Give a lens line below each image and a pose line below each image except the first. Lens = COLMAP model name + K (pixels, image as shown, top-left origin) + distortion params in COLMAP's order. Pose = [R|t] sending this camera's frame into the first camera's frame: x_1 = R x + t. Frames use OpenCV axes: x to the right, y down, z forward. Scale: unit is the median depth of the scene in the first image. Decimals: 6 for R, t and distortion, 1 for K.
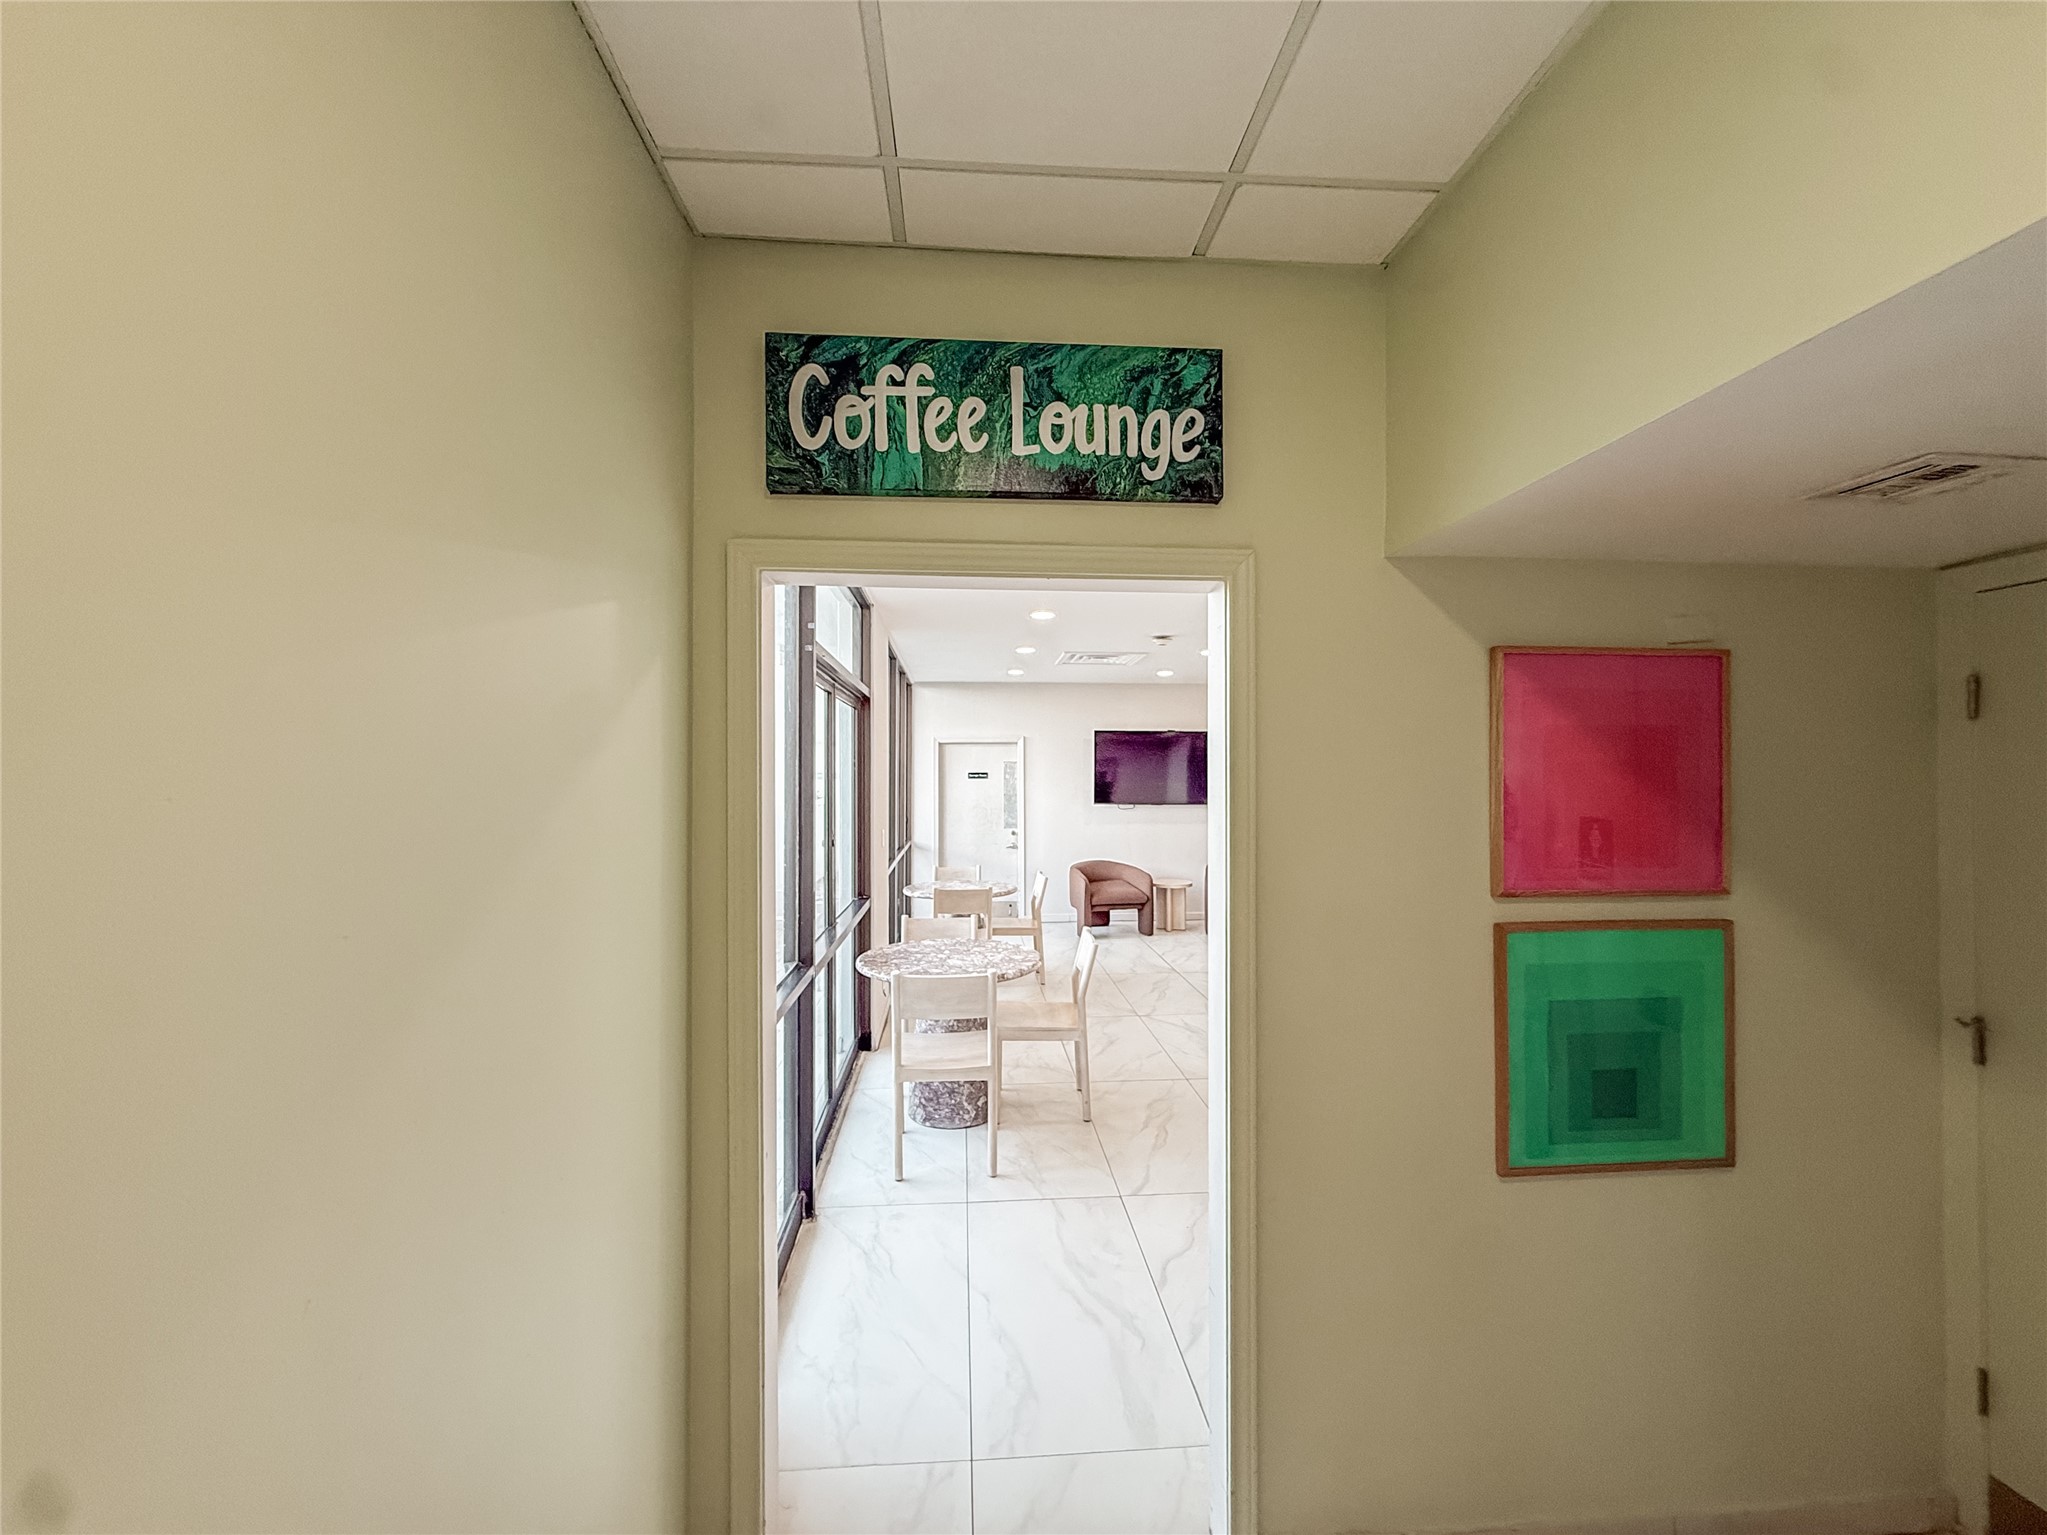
lens RADIAL K [[824.0, 0, 1022.8], [0, 824.0, 769.4], [0, 0, 1]] dist [0.000759, 0.000336]
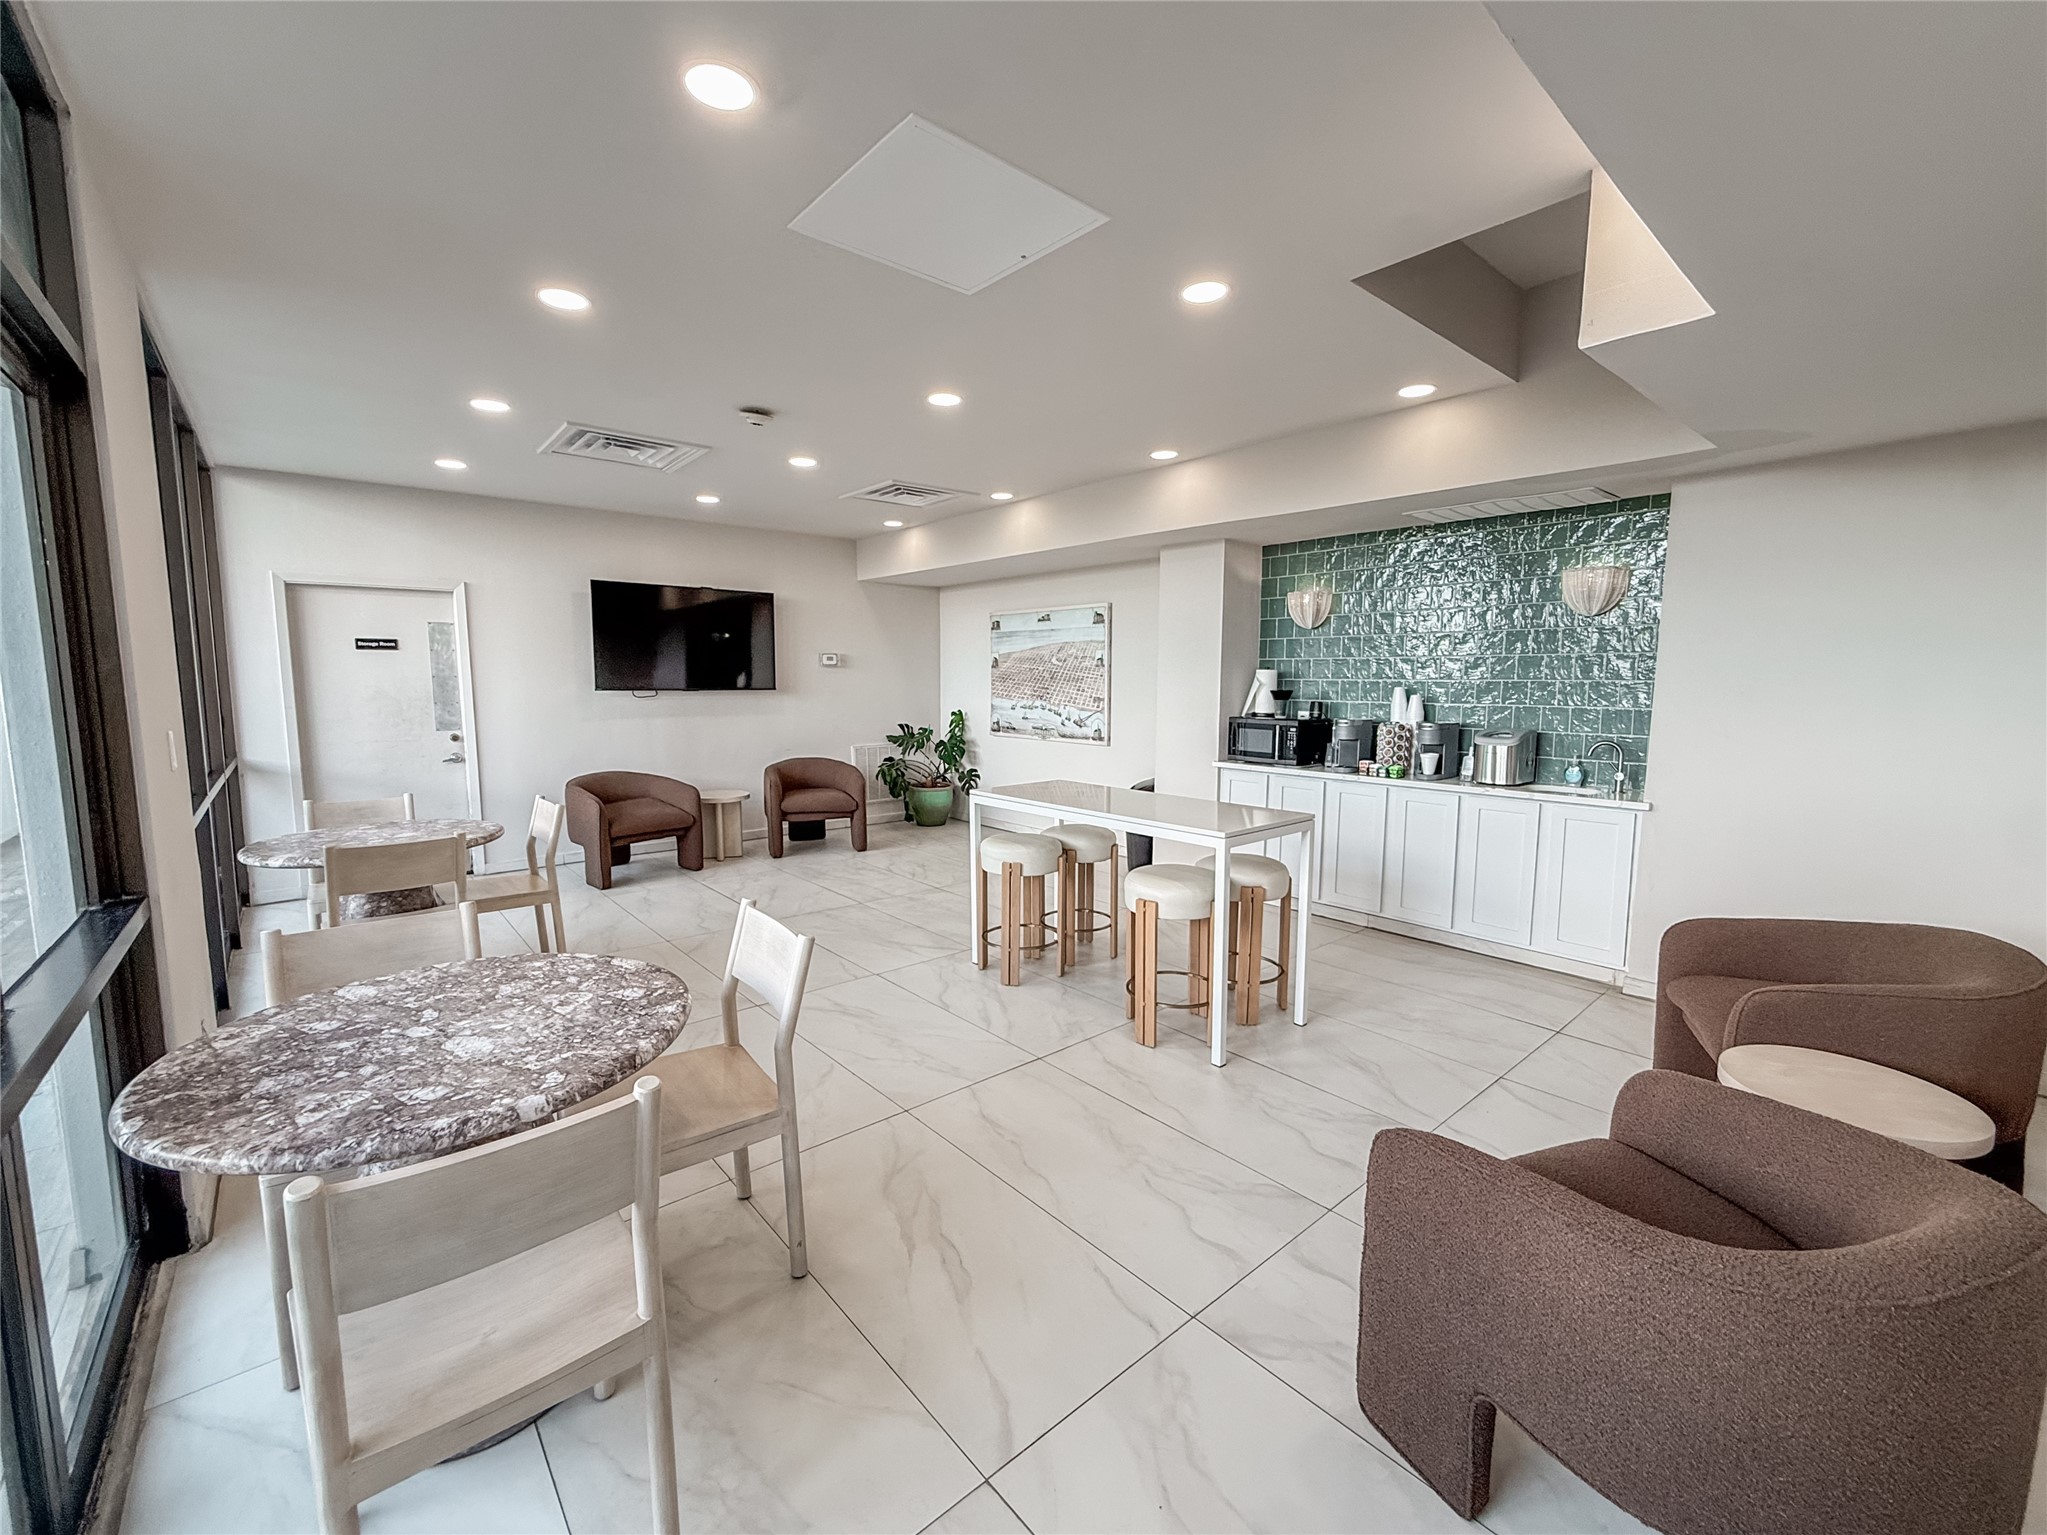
lens RADIAL K [[824.0, 0, 998.4], [0, 824.0, 762.1], [0, 0, 1]] dist [0.000759, 0.000336]
pose [[0.807582, -0.060307, 0.586664, -0.059225], [-0.004976, 0.994026, 0.109032, 0.031692], [-0.589734, -0.090972, 0.802457, 0.316839]]
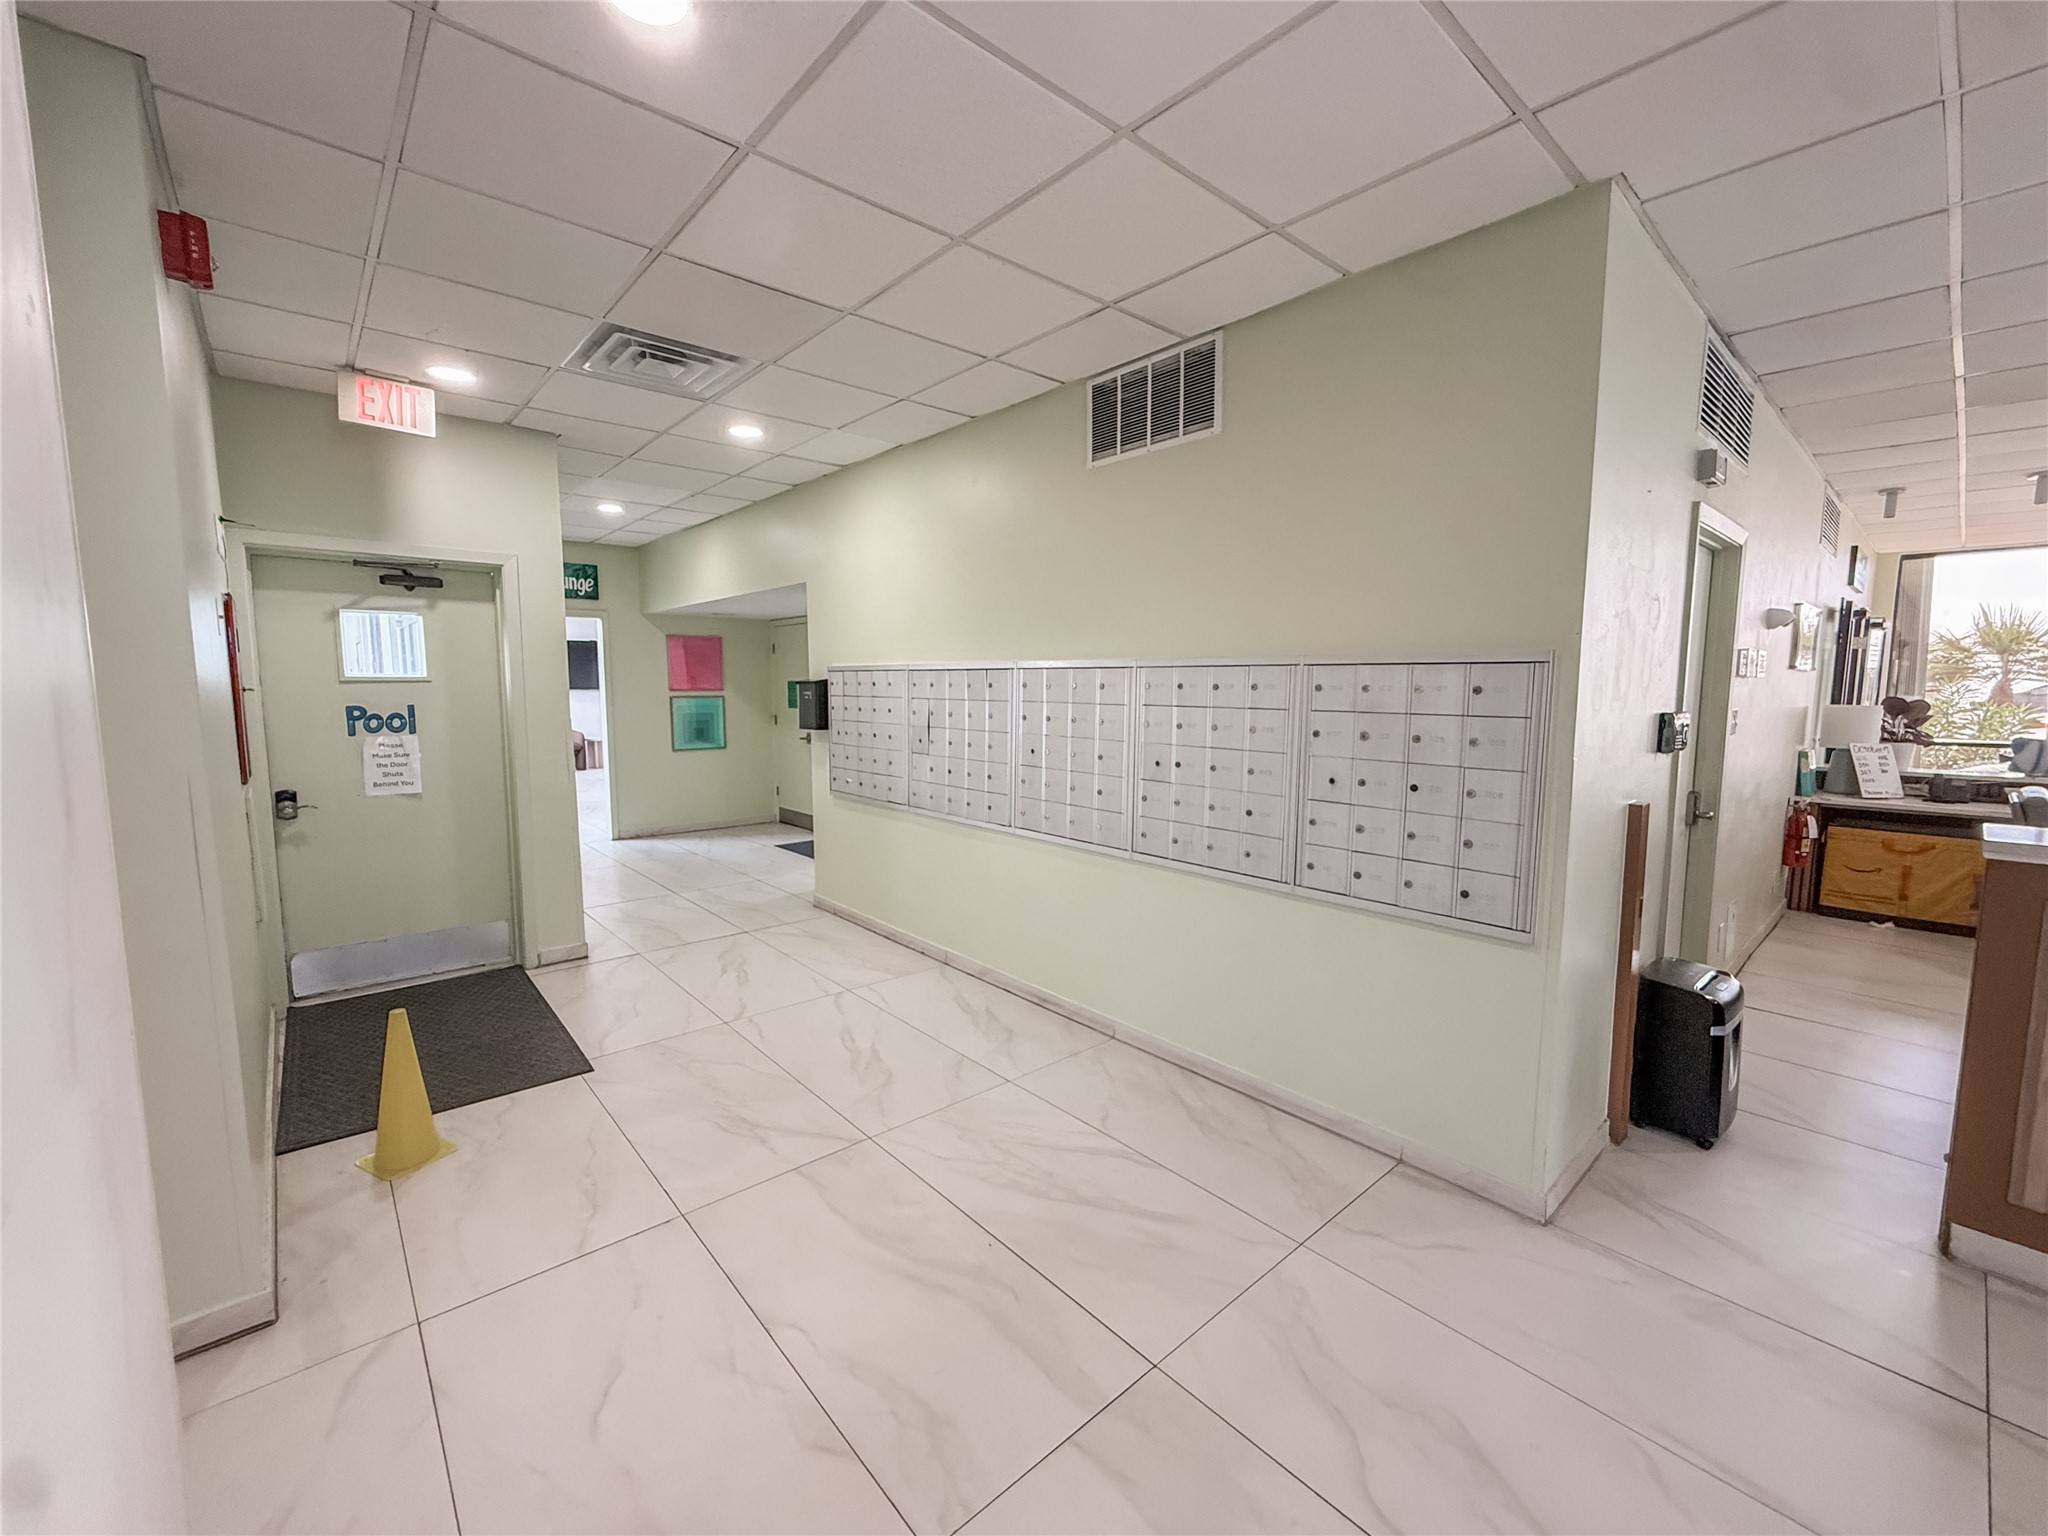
lens RADIAL K [[824.4, 0, 1018.8], [0, 824.4, 765.7], [0, 0, 1]] dist [0.000759, 0.000336]
pose [[0.798355, -0.058186, 0.599369, -0.150287], [-0.008669, 0.994107, 0.108054, 0.013687], [-0.602124, -0.091462, 0.793146, -0.896052]]
